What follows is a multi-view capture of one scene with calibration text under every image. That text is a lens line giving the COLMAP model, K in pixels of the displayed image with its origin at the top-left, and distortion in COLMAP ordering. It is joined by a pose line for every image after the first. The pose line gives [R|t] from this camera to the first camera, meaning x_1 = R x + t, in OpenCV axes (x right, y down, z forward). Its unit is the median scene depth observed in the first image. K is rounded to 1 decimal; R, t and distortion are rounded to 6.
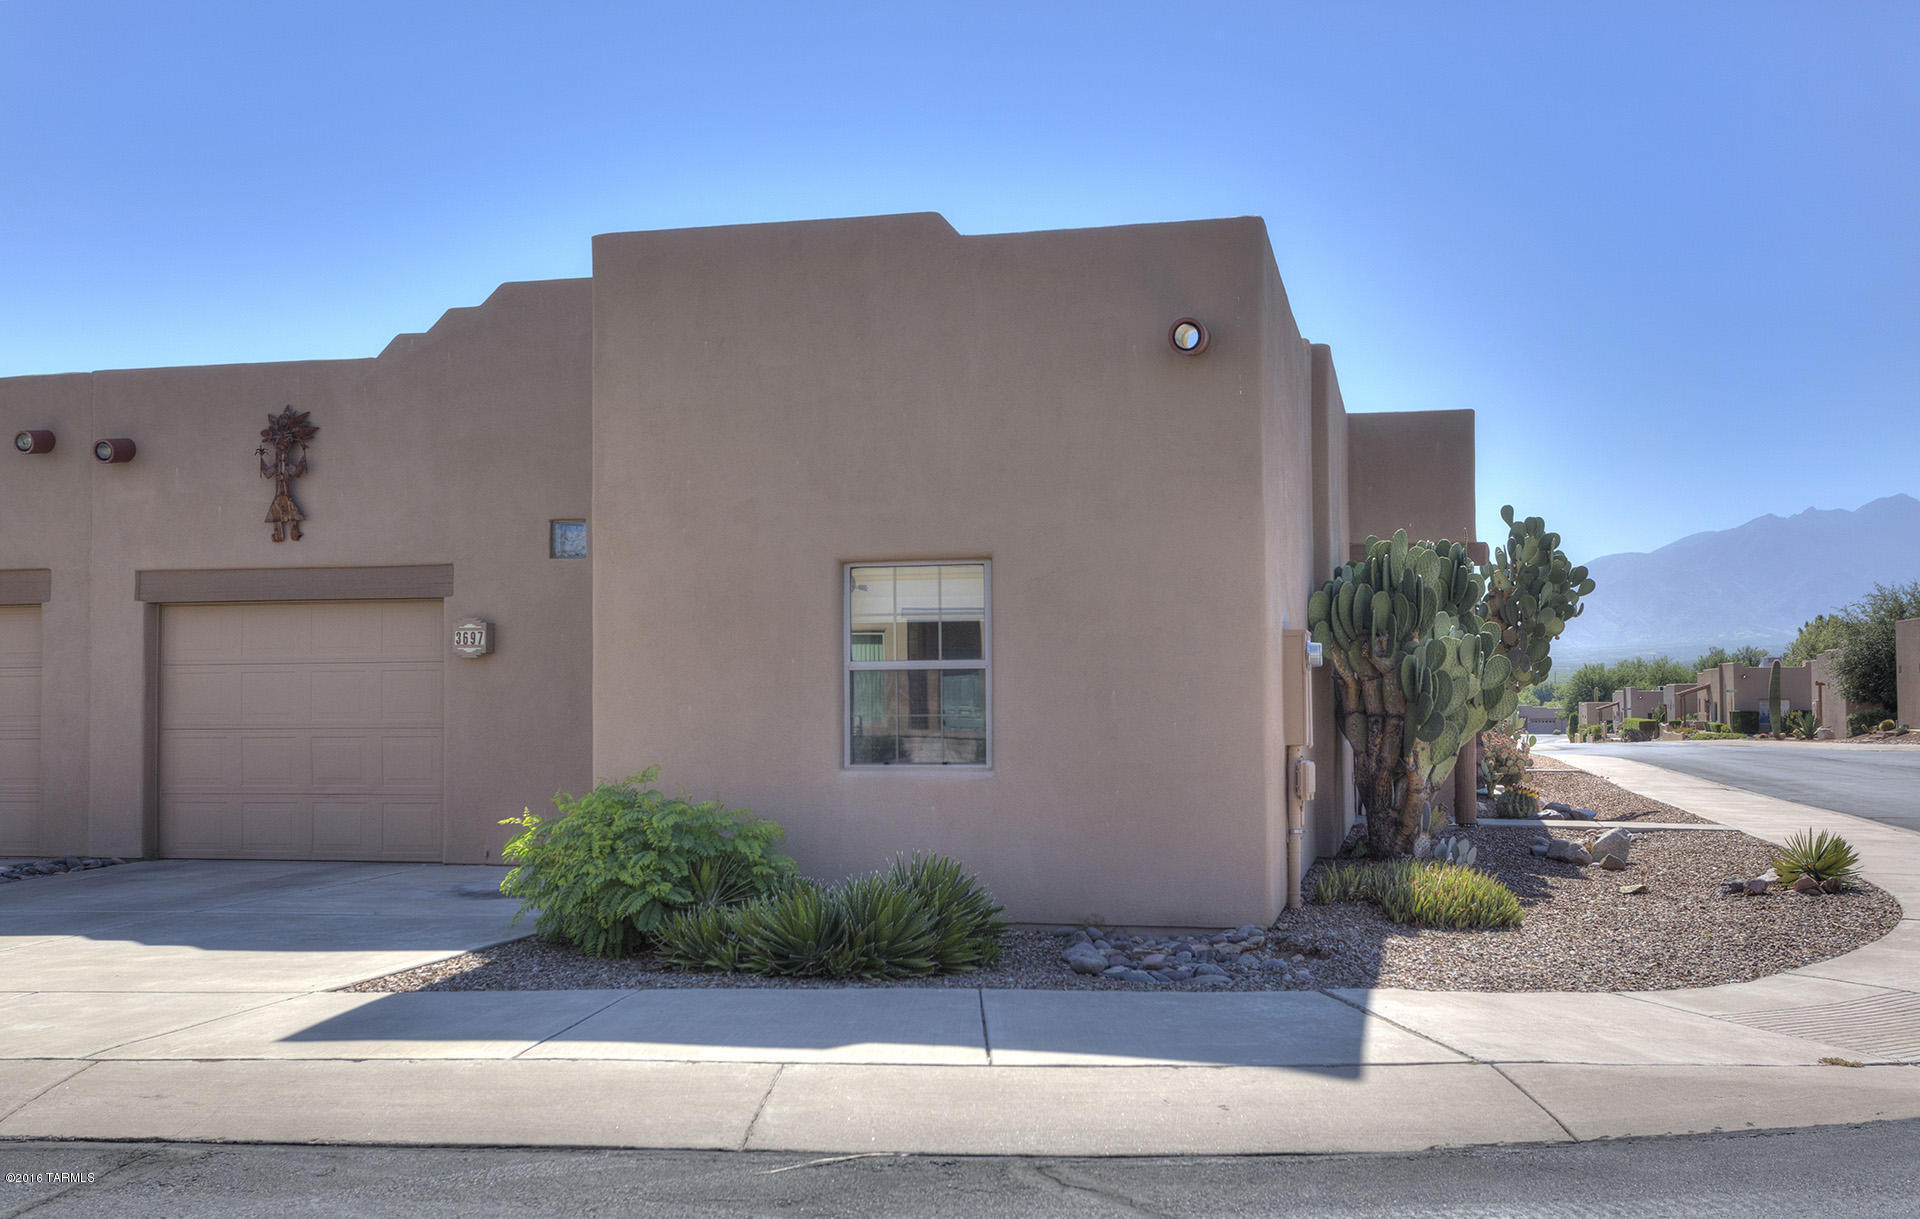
lens RADIAL K [[1986.5, 0, 960.8], [0, 1986.5, 619.4], [0, 0, 1]] dist [-0.002488, 0.000000]
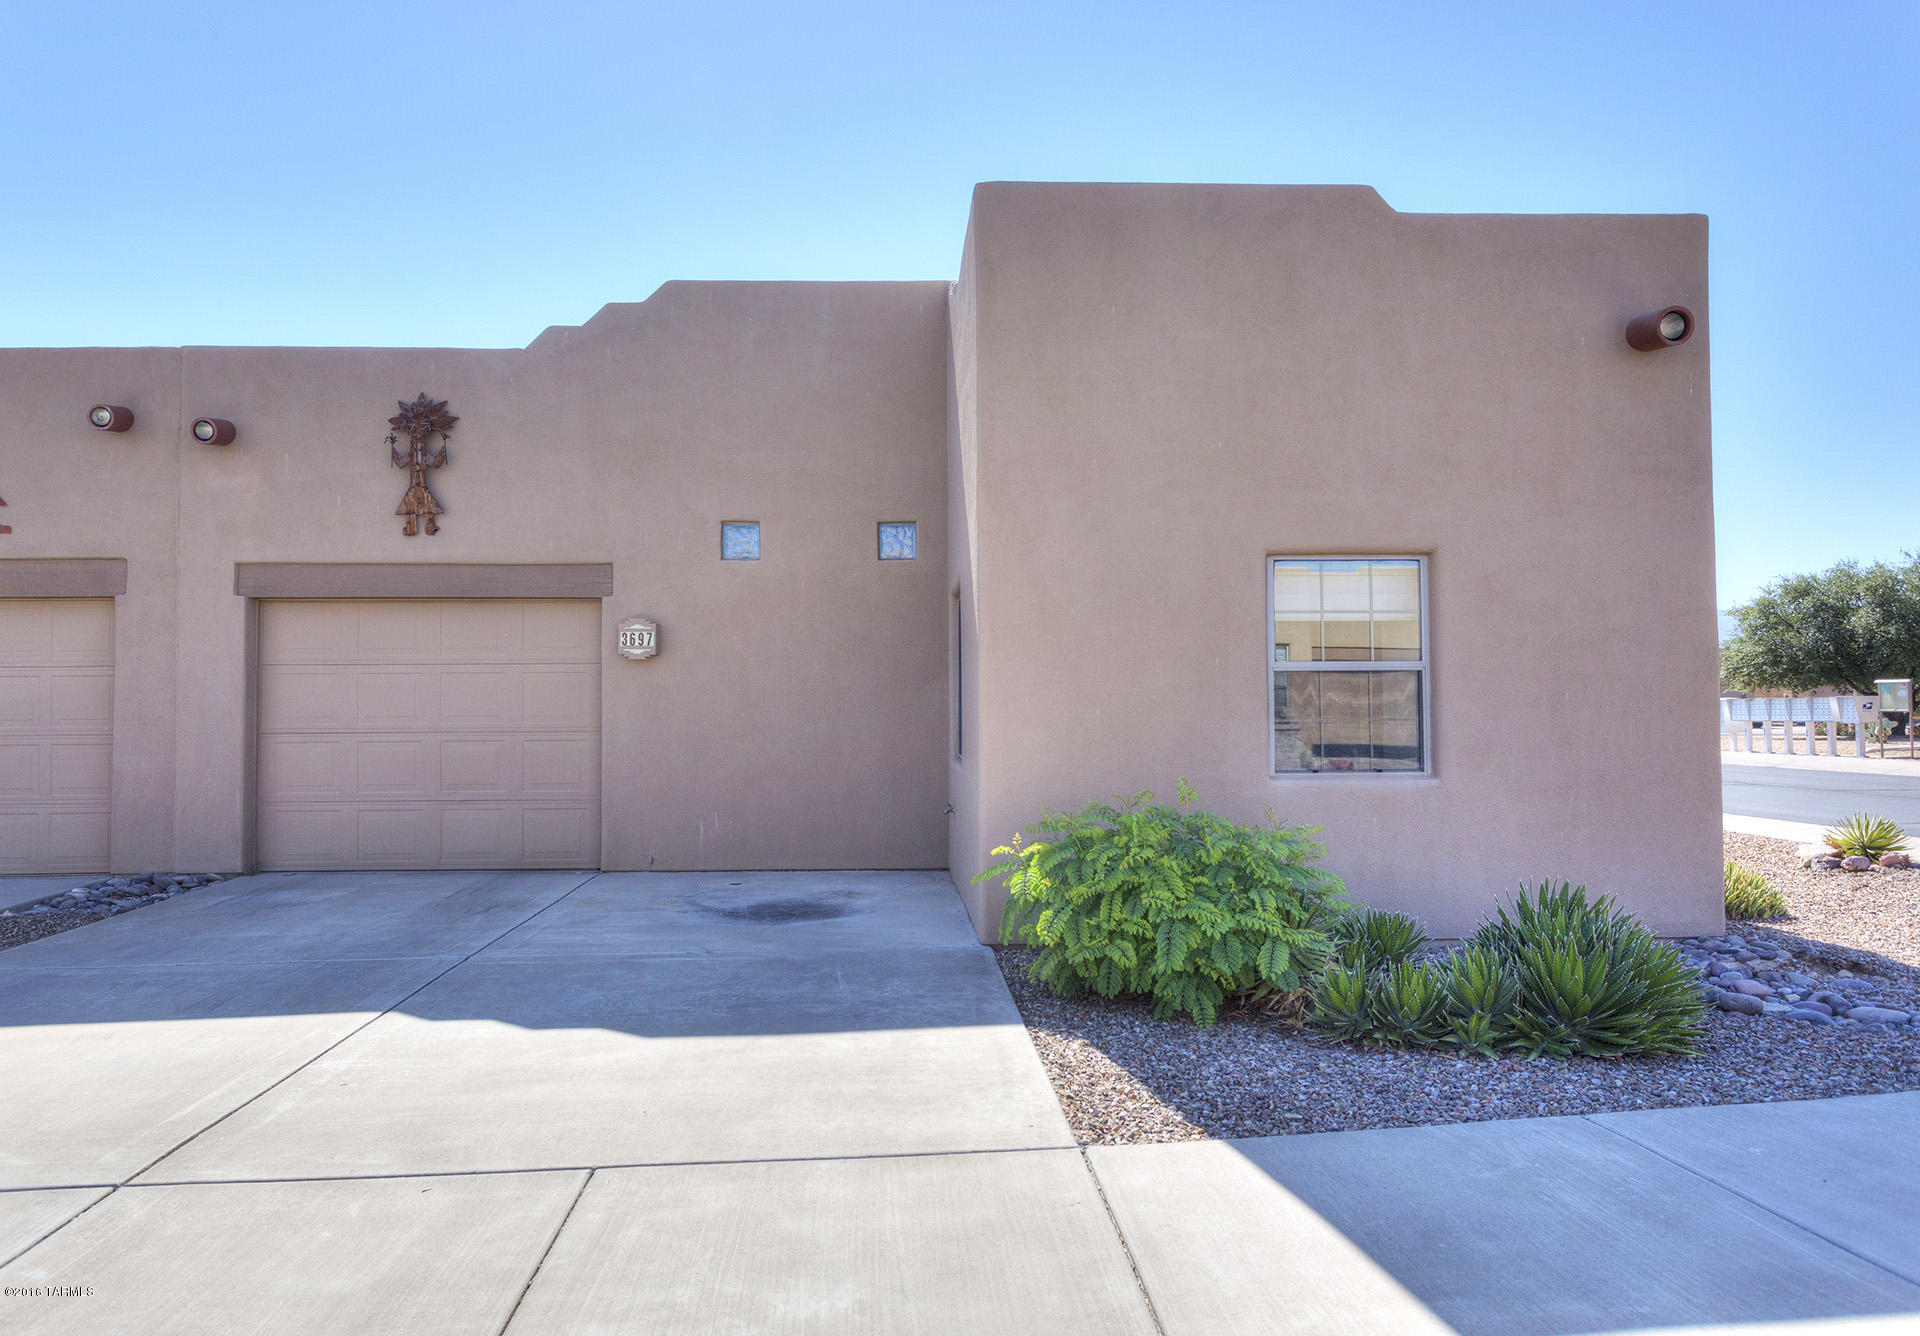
lens RADIAL K [[1329.5, 0, 961.5], [0, 1329.5, 656.9], [0, 0, 1]] dist [-0.007882, -0.002629]
pose [[0.962042, 0.010593, 0.272697, -0.263378], [-0.012004, 0.999922, 0.003507, 0.013399], [-0.272639, -0.006648, 0.962094, 0.318680]]
